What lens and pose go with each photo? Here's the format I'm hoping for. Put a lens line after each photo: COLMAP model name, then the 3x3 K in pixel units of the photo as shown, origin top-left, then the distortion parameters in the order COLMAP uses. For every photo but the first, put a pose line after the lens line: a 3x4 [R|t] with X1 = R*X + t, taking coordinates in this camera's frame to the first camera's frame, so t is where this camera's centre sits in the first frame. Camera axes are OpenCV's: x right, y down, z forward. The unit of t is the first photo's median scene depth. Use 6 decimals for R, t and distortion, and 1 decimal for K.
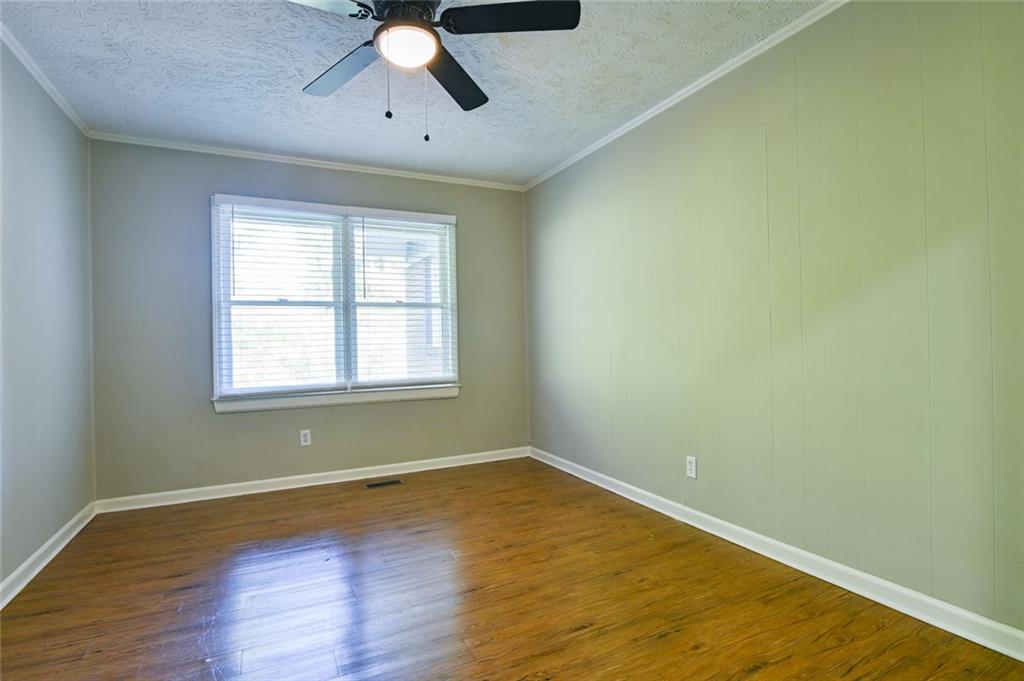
lens RADIAL K [[501.8, 0, 512.0], [0, 501.8, 340.5], [0, 0, 1]] dist [-0.018504, -0.000286]
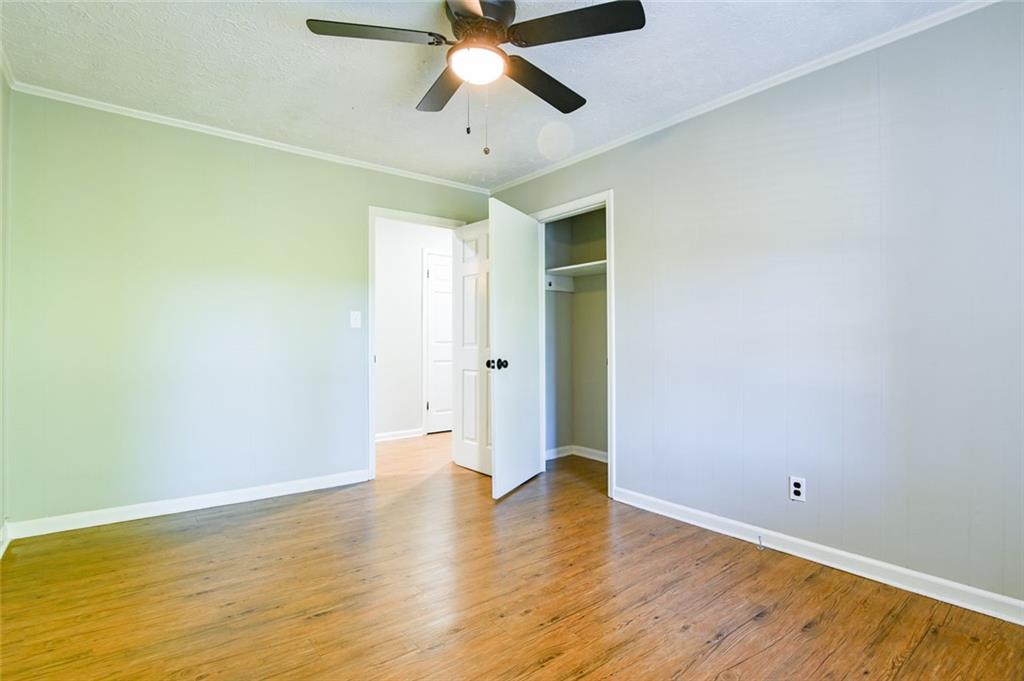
lens RADIAL K [[501.8, 0, 512.0], [0, 501.8, 340.5], [0, 0, 1]] dist [-0.018504, -0.000286]
pose [[-0.977492, 0.016963, -0.210292, -0.046172], [0.017675, 0.999843, -0.001504, -0.001062], [0.210233, -0.005187, -0.977638, 2.064102]]
